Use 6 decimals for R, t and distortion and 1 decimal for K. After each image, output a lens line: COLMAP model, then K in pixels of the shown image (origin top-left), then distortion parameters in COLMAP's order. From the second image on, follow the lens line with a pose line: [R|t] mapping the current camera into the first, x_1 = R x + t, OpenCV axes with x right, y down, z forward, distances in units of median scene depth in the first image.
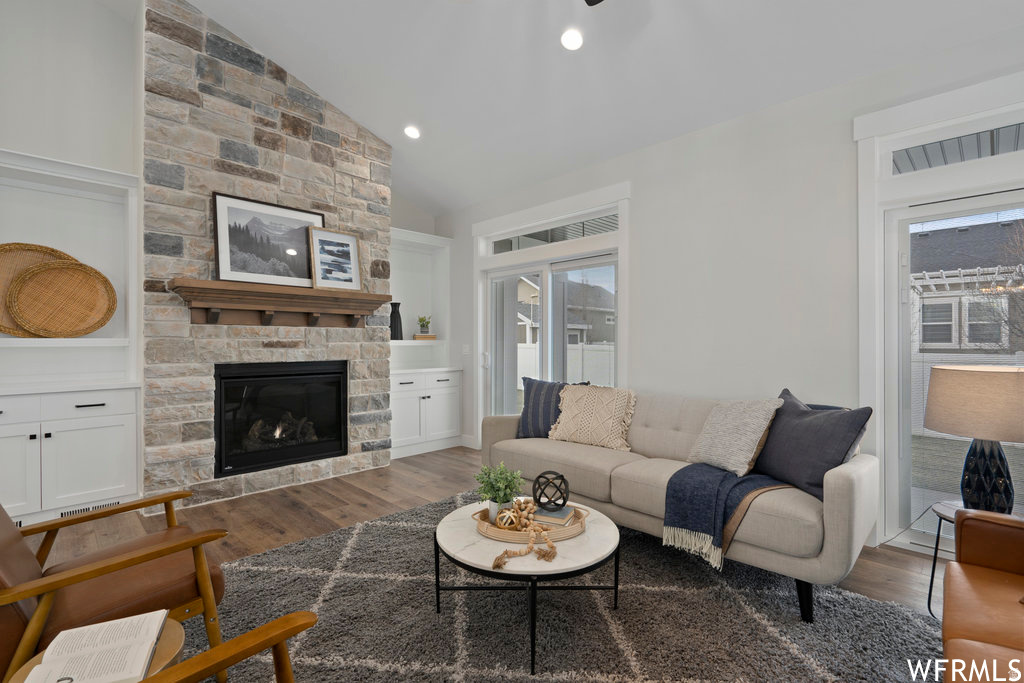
lens RADIAL K [[463.9, 0, 513.6], [0, 463.9, 341.8], [0, 0, 1]] dist [-0.004934, 0.003545]
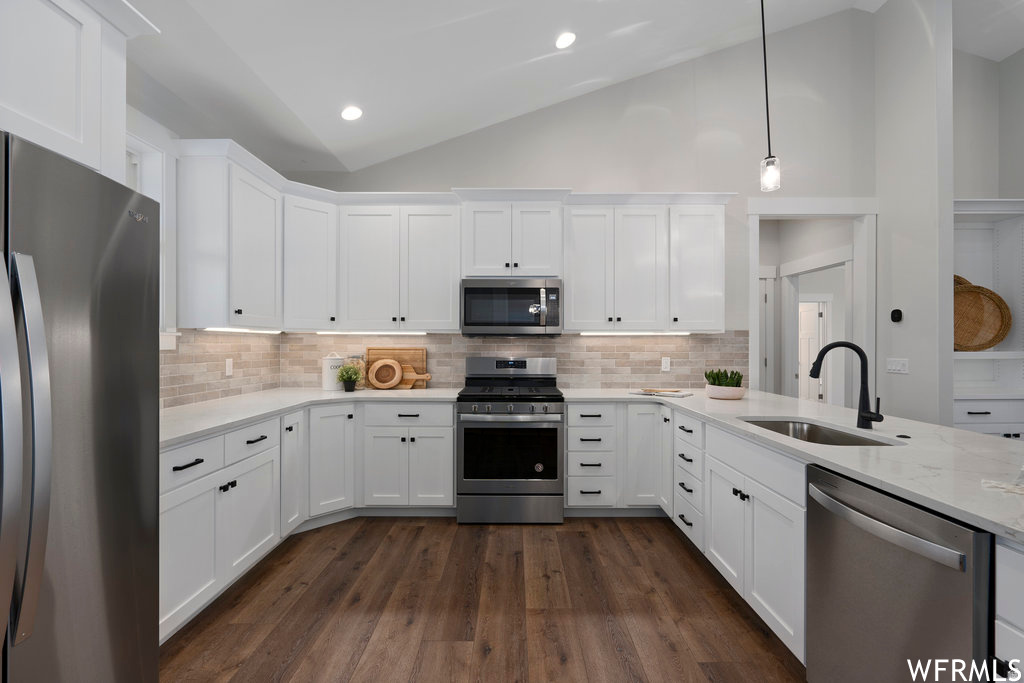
lens RADIAL K [[463.9, 0, 511.8], [0, 463.9, 345.4], [0, 0, 1]] dist [-0.004934, 0.003545]
pose [[0.701918, 0.000154, -0.712257, -0.881697], [0.001052, 0.999999, 0.001253, -0.023542], [0.712257, -0.001629, 0.701917, -0.598323]]
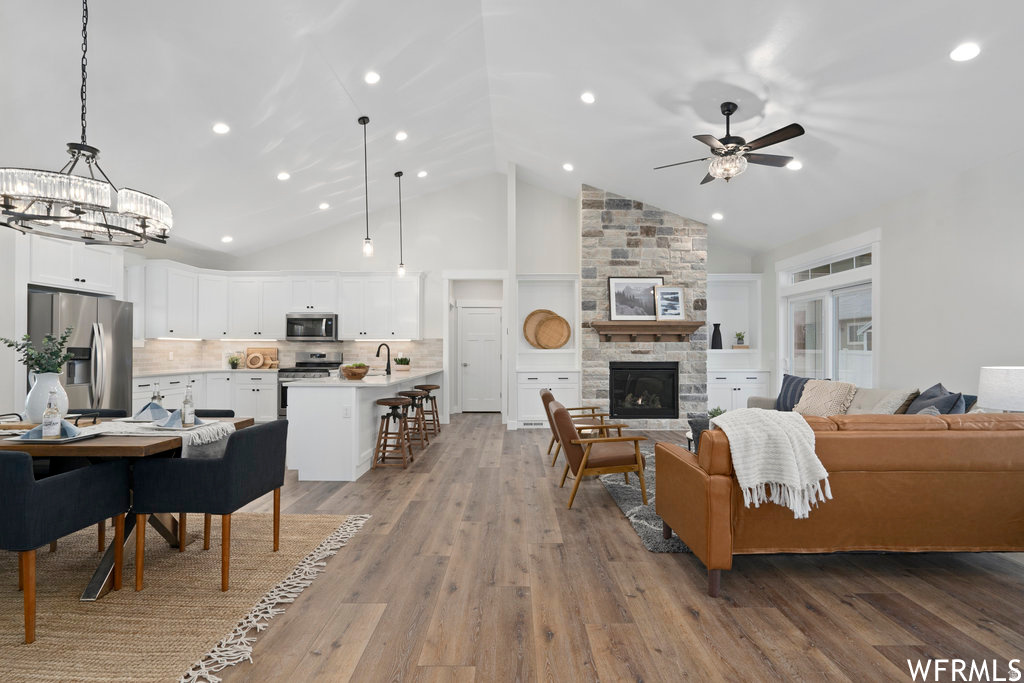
lens RADIAL K [[463.9, 0, 510.0], [0, 463.9, 349.0], [0, 0, 1]] dist [-0.004934, 0.003545]
pose [[0.699715, -0.003286, -0.714415, 0.481106], [0.001522, 0.999994, -0.003109, -0.001706], [0.714420, 0.001088, 0.699716, -0.702094]]
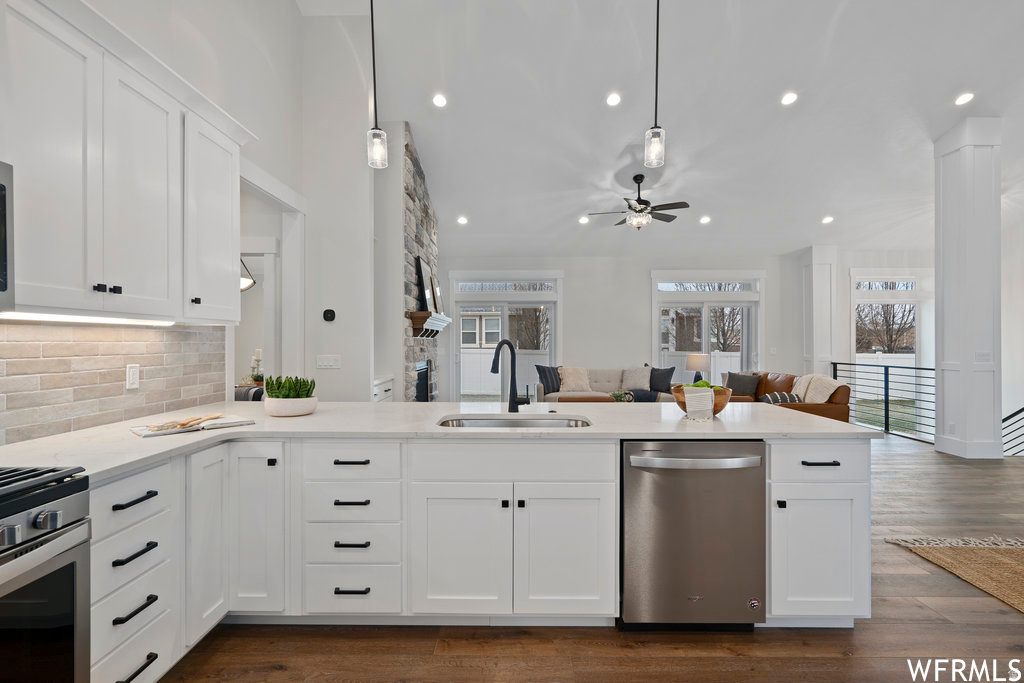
lens RADIAL K [[463.9, 0, 515.7], [0, 463.9, 340.6], [0, 0, 1]] dist [-0.004934, 0.003545]
pose [[0.714287, 0.001404, 0.699852, -1.480526], [-0.000565, 0.999999, -0.001430, -0.024968], [-0.699853, 0.000626, 0.714287, -0.371804]]
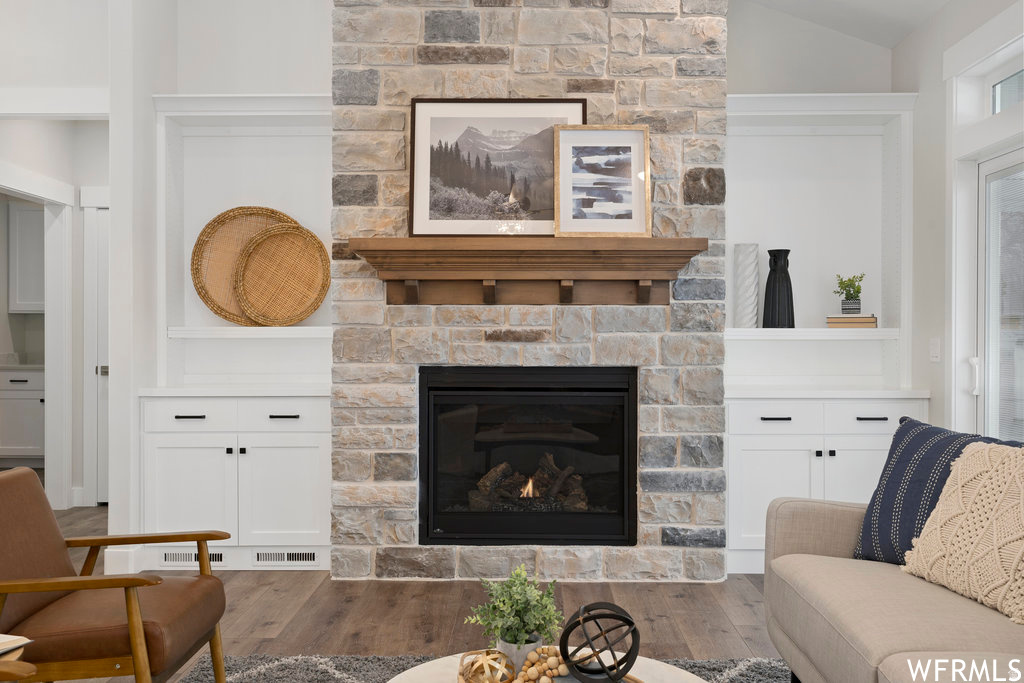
lens RADIAL K [[1006.3, 0, 503.5], [0, 1006.3, 336.7], [0, 0, 1]] dist [0.014937, 0.000000]
pose [[0.687463, 0.004772, -0.726204, 0.439111], [-0.000873, 0.999983, 0.005744, -0.000855], [0.726219, -0.003315, 0.687456, 0.121953]]
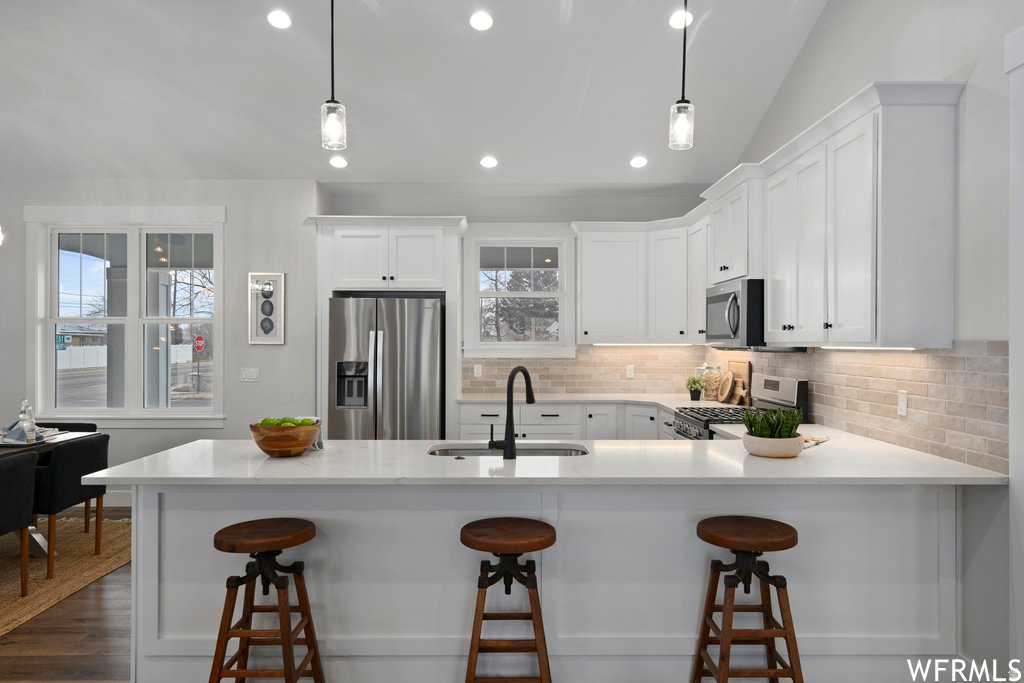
lens RADIAL K [[698.0, 0, 516.1], [0, 698.0, 338.5], [0, 0, 1]] dist [0.011991, -0.000108]
pose [[-0.704310, -0.005429, -0.709871, -0.400479], [-0.001036, 0.999978, -0.006620, -0.054606], [0.709891, -0.003927, -0.704300, 0.729195]]
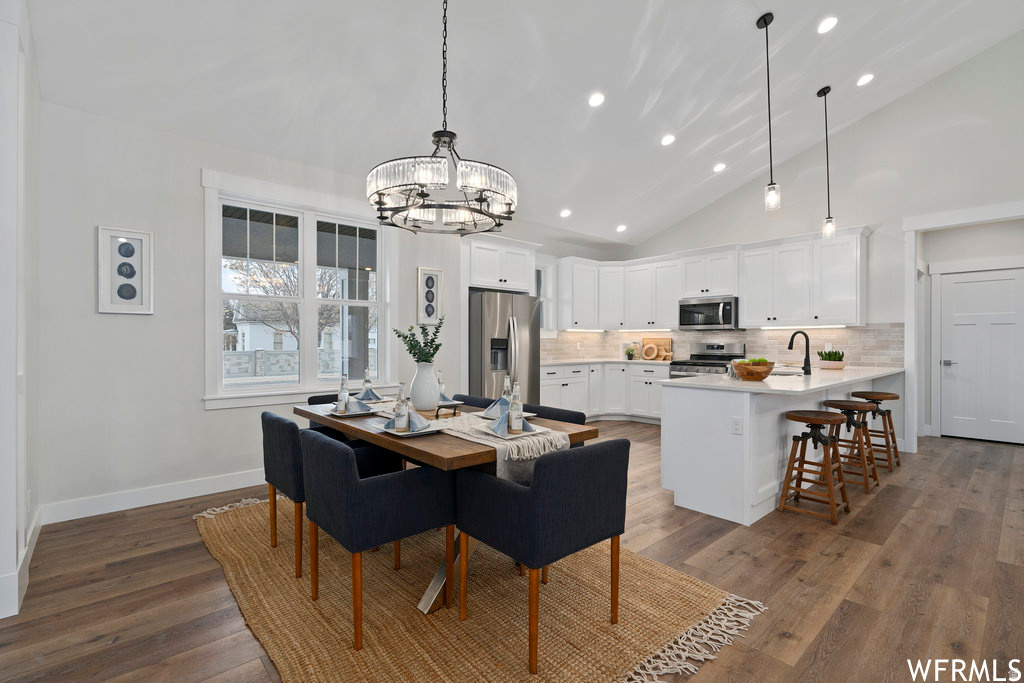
lens RADIAL K [[463.9, 0, 514.0], [0, 463.9, 341.8], [0, 0, 1]] dist [-0.004934, 0.003545]
pose [[-0.058617, -0.000473, -0.998280, 0.206625], [0.002198, 0.999997, -0.000603, -0.000135], [0.998278, -0.002229, -0.058616, -0.524082]]
